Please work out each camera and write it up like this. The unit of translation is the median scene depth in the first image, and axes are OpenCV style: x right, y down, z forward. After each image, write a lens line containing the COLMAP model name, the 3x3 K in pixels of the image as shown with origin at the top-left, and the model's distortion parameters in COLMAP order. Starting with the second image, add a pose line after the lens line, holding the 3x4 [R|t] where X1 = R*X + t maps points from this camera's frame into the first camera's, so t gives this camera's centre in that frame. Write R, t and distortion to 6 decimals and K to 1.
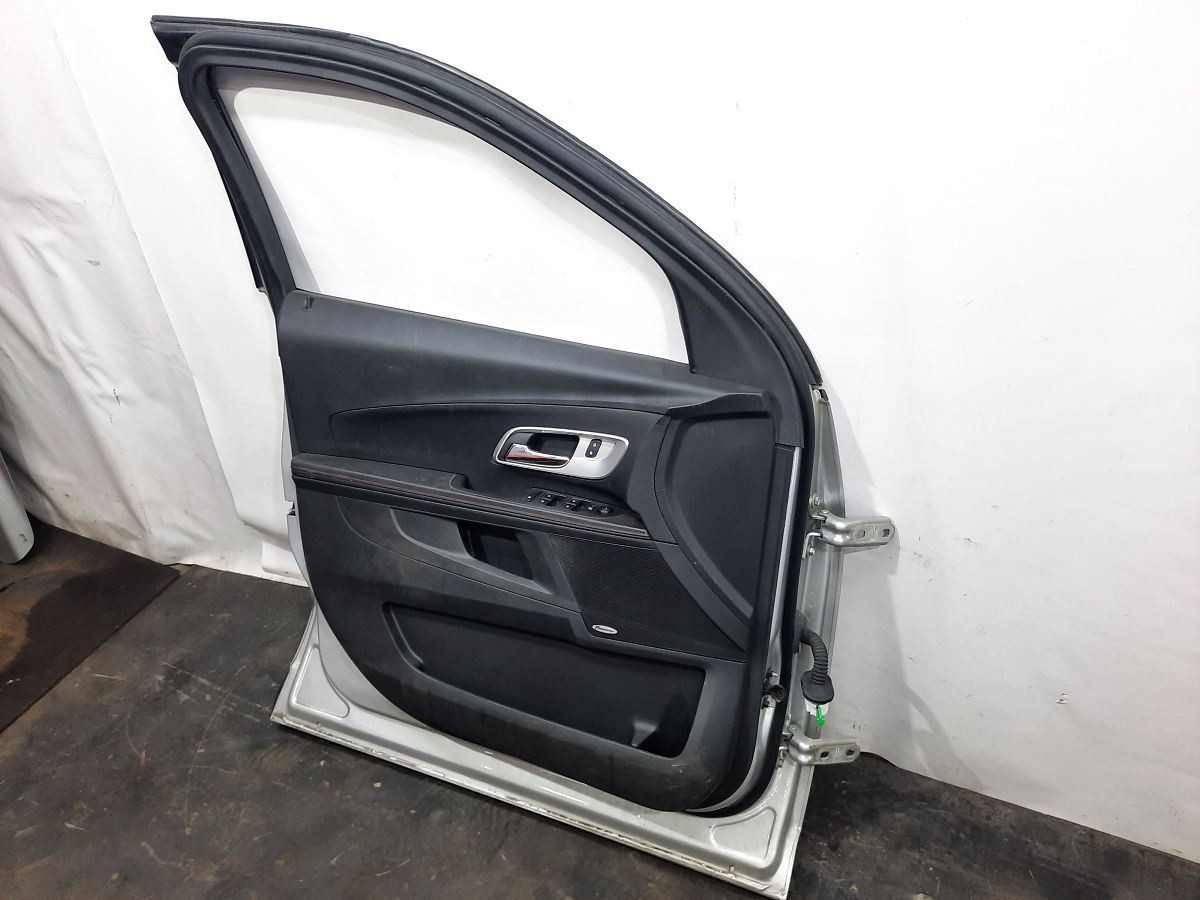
lens RADIAL K [[874.4, 0, 595.6], [0, 874.4, 452.8], [0, 0, 1]] dist [0.057101, -0.052360]
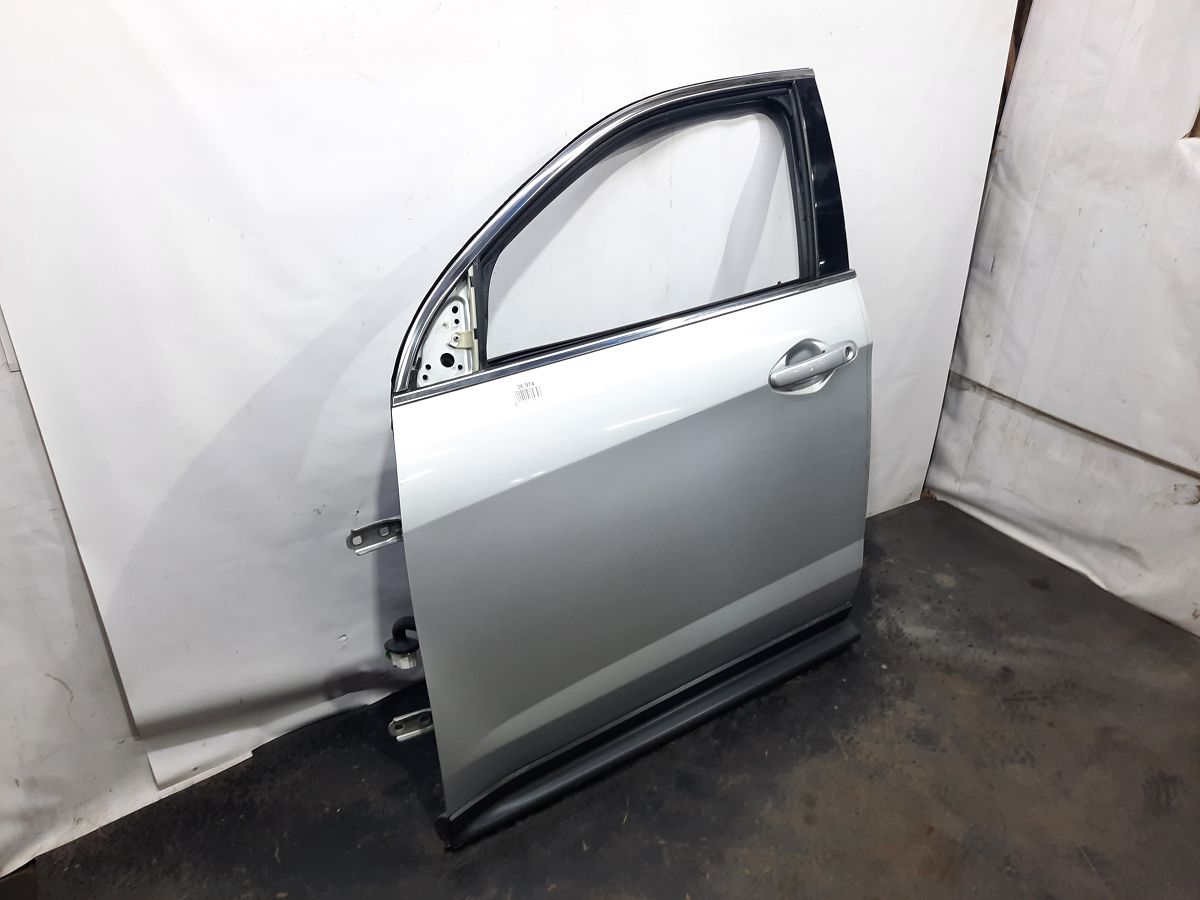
lens RADIAL K [[869.6, 0, 604.0], [0, 869.6, 451.1], [0, 0, 1]] dist [0.091356, -0.109505]
pose [[0.548240, -0.296781, 0.781891, -0.832424], [0.451966, 0.891774, 0.021582, 0.035596], [-0.703675, 0.341556, 0.623041, 0.168631]]
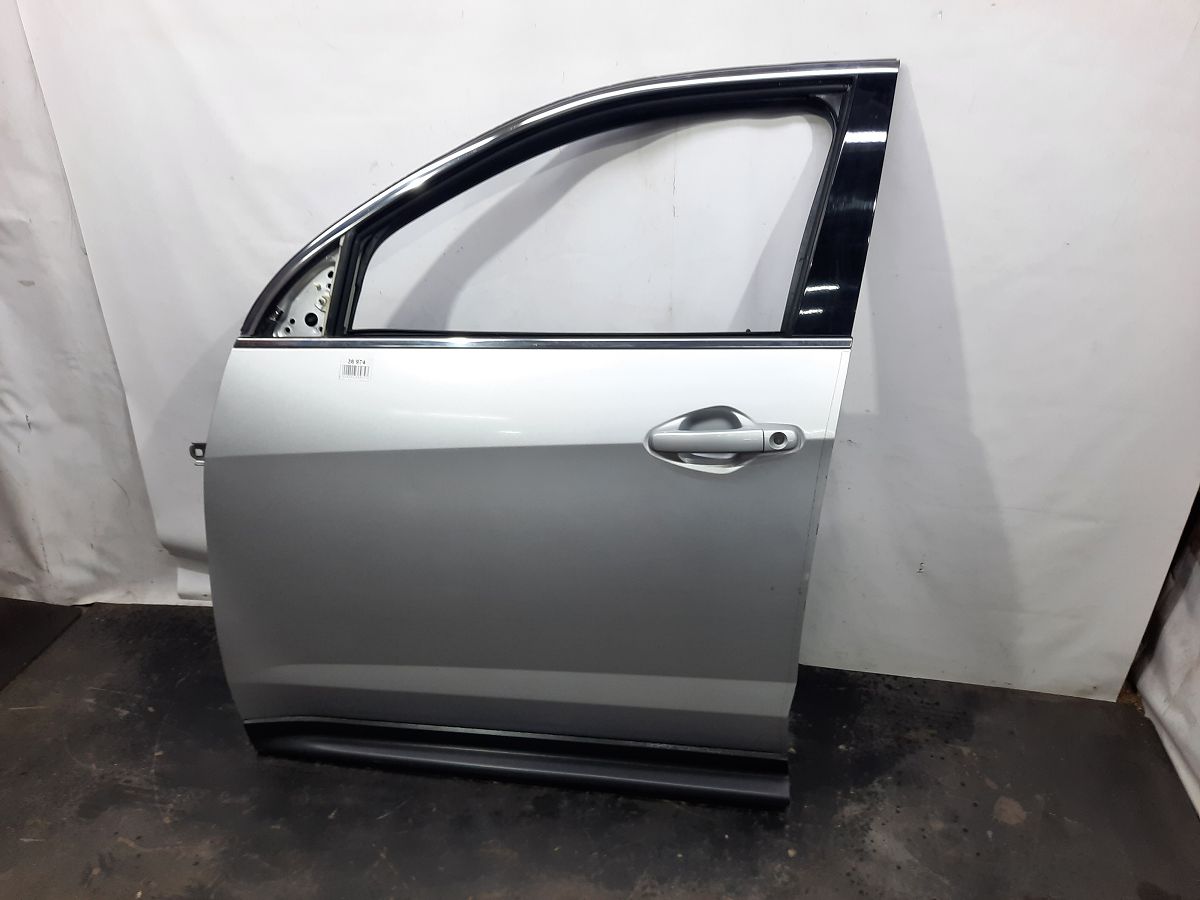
lens RADIAL K [[874.4, 0, 595.6], [0, 874.4, 452.8], [0, 0, 1]] dist [0.057101, -0.052360]
pose [[0.962117, -0.055971, 0.266828, -0.220599], [0.093157, 0.987285, -0.128803, 0.177424], [-0.256226, 0.148781, 0.955098, -0.126228]]
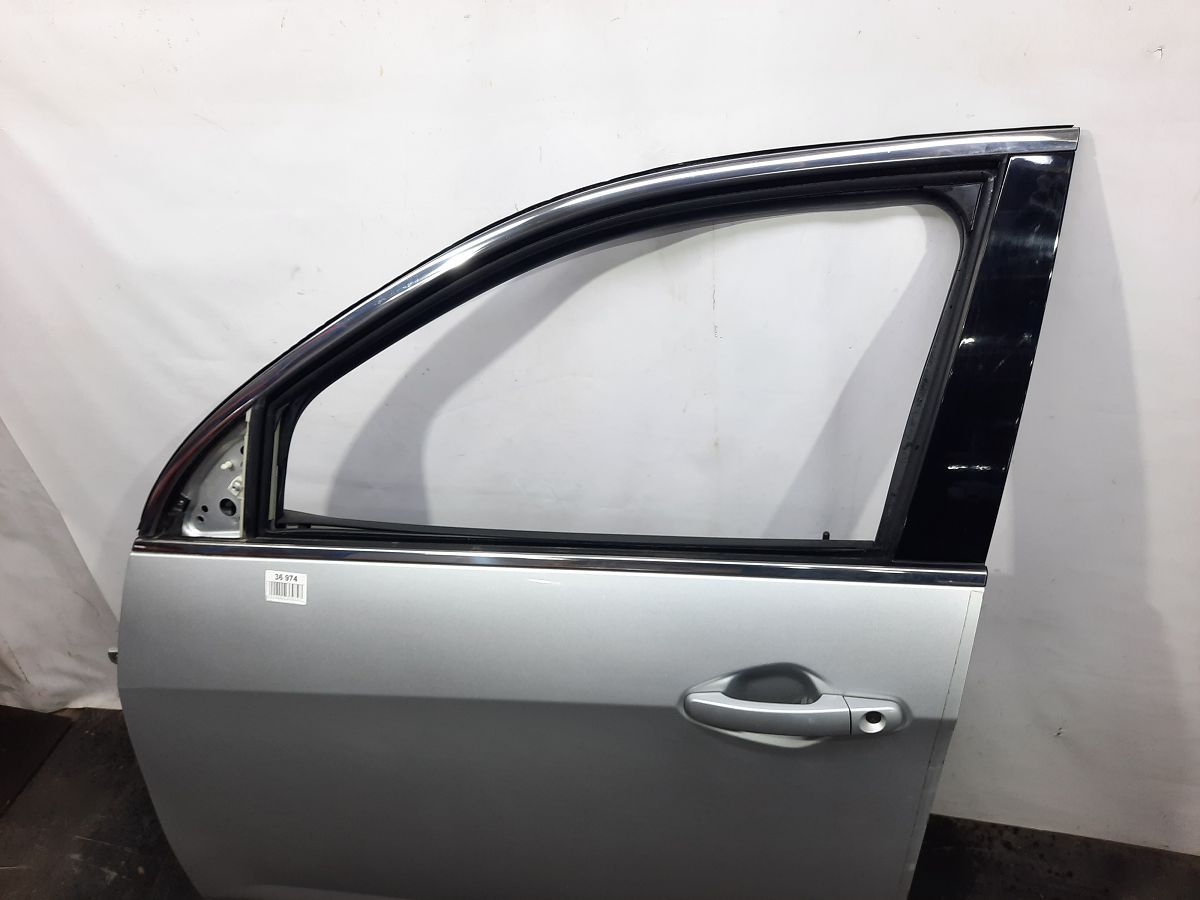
lens RADIAL K [[874.4, 0, 595.6], [0, 874.4, 452.8], [0, 0, 1]] dist [0.057101, -0.052360]
pose [[0.976702, -0.139240, 0.163296, -0.088856], [0.133066, 0.989934, 0.048211, -0.123079], [-0.168365, -0.025359, 0.985398, 0.071675]]
